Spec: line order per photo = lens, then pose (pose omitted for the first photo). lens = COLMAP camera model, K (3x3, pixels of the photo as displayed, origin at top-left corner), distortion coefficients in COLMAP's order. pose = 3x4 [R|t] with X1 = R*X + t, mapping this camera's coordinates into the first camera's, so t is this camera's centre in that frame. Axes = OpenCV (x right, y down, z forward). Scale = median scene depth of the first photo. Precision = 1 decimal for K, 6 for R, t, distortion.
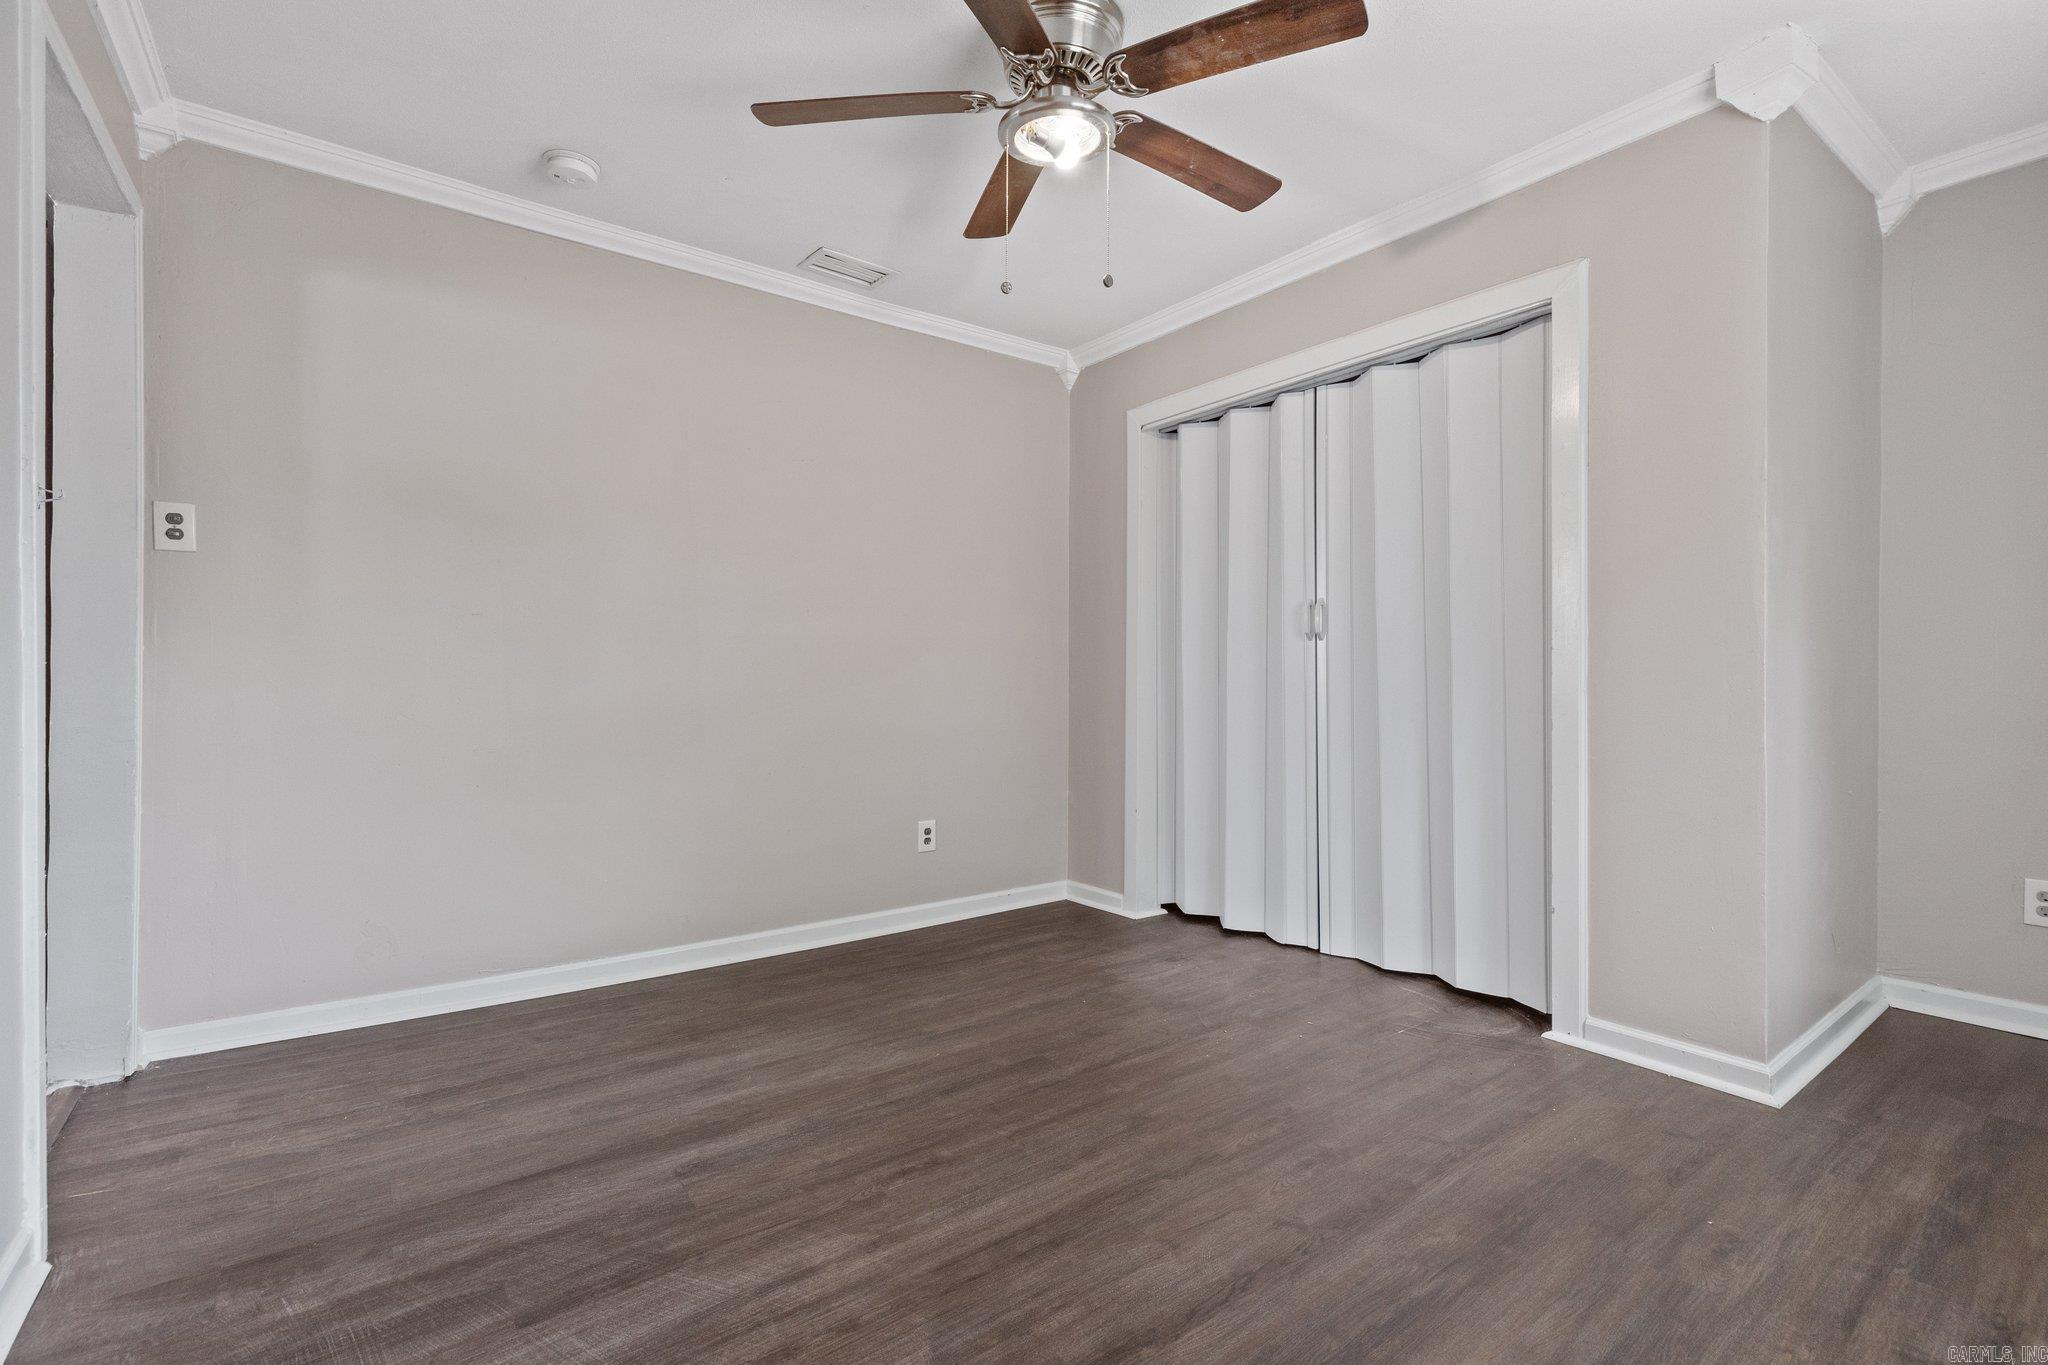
lens RADIAL K [[922.0, 0, 1023.5], [0, 922.0, 674.5], [0, 0, 1]] dist [0.004201, -0.001365]
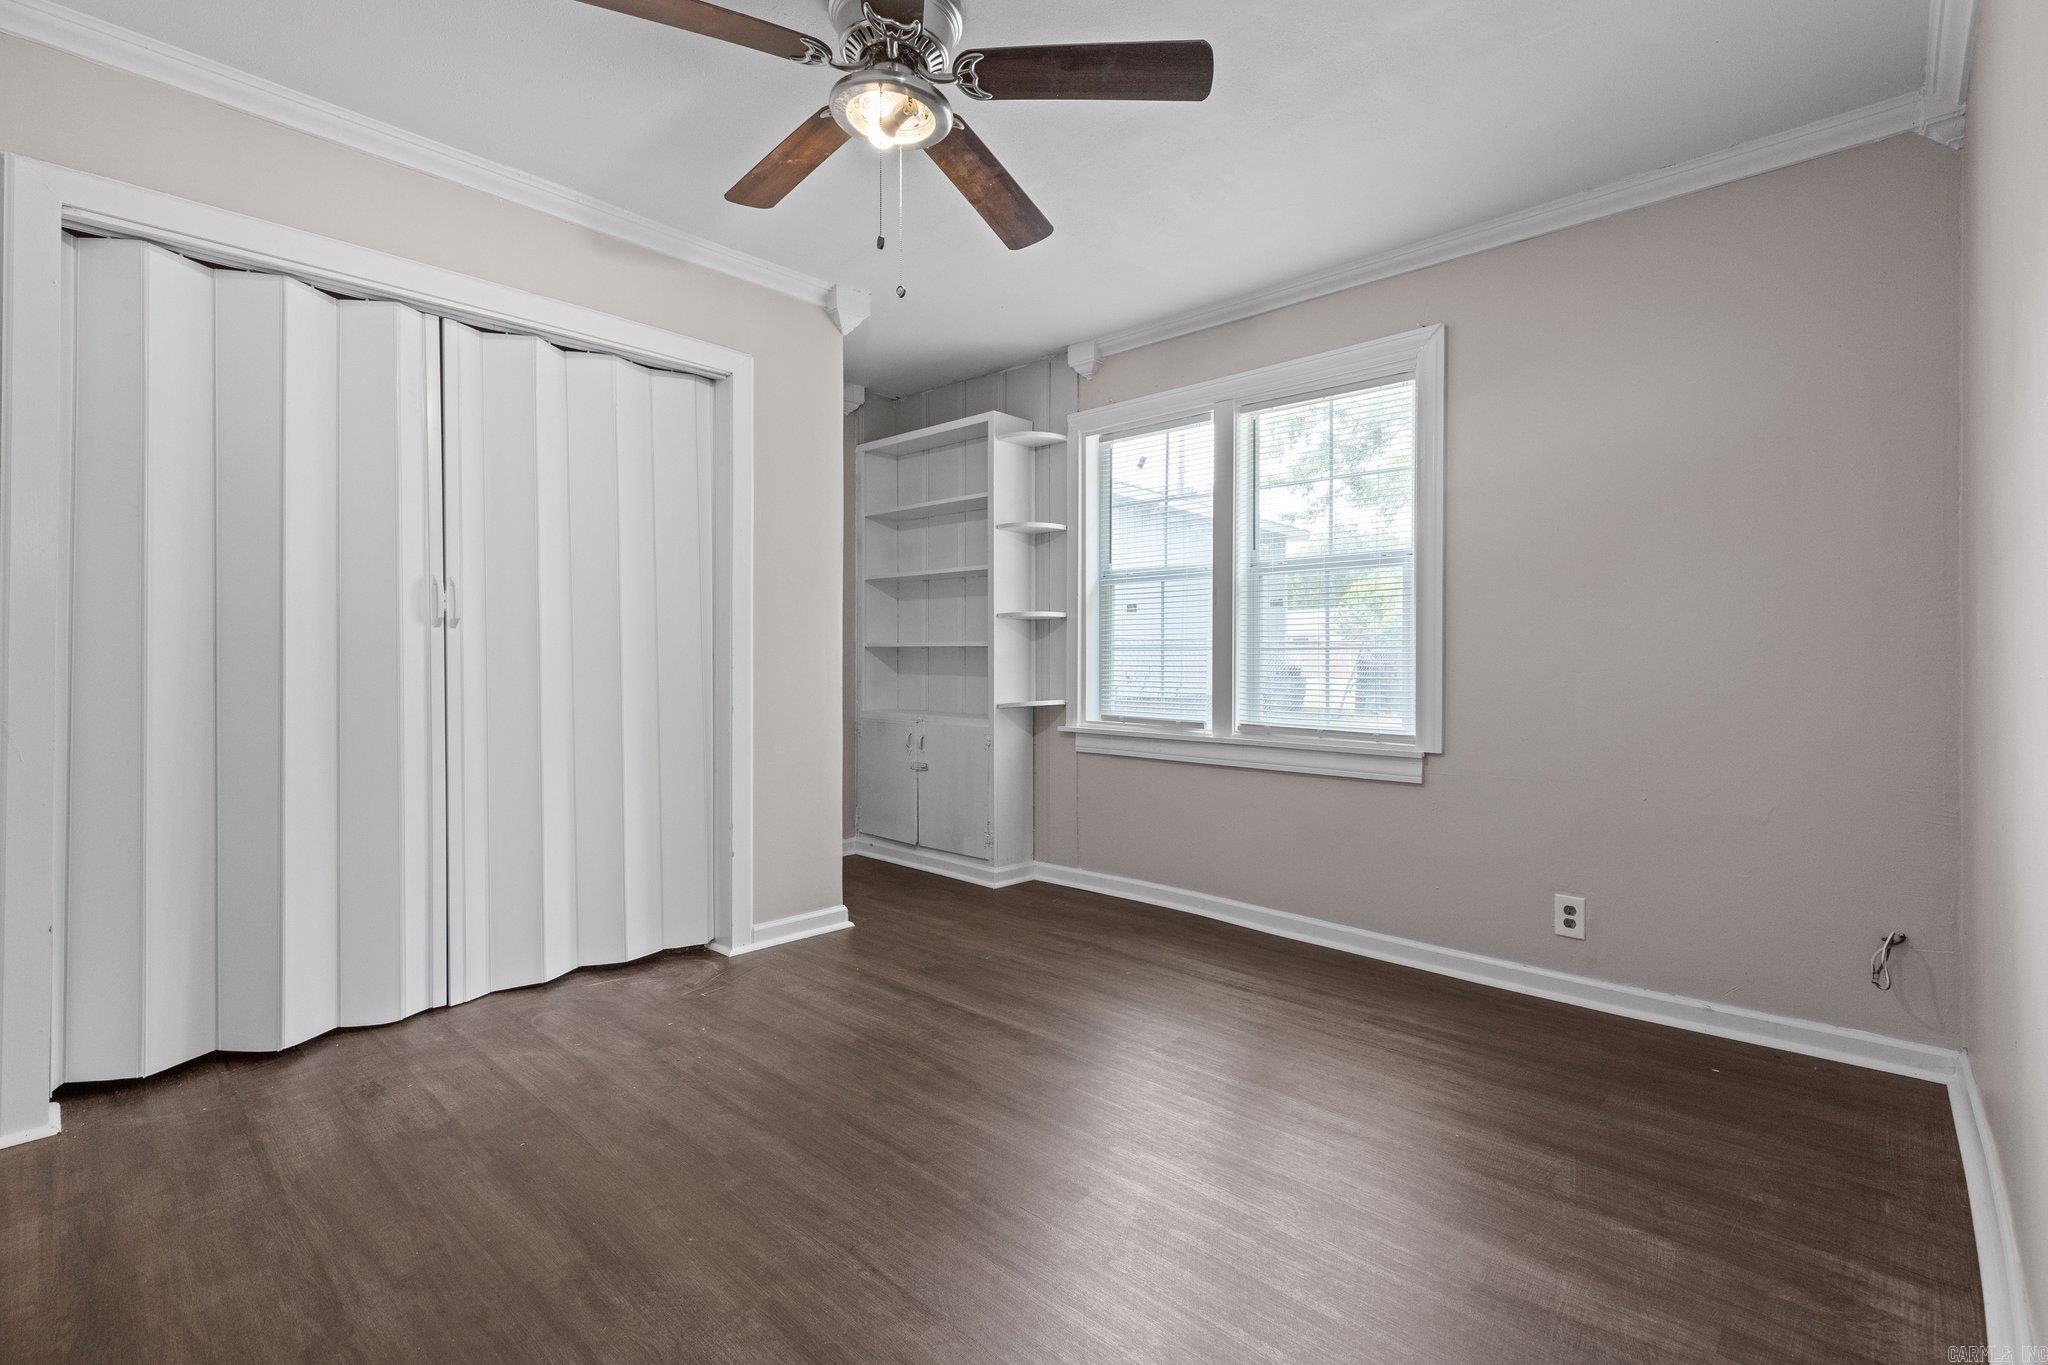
lens RADIAL K [[922.0, 0, 1023.5], [0, 922.0, 674.5], [0, 0, 1]] dist [0.004201, -0.001365]
pose [[-0.177750, -0.011597, 0.984007, -0.719665], [-0.008023, 0.999914, 0.010335, -0.011047], [-0.984043, -0.006057, -0.177828, 0.794879]]
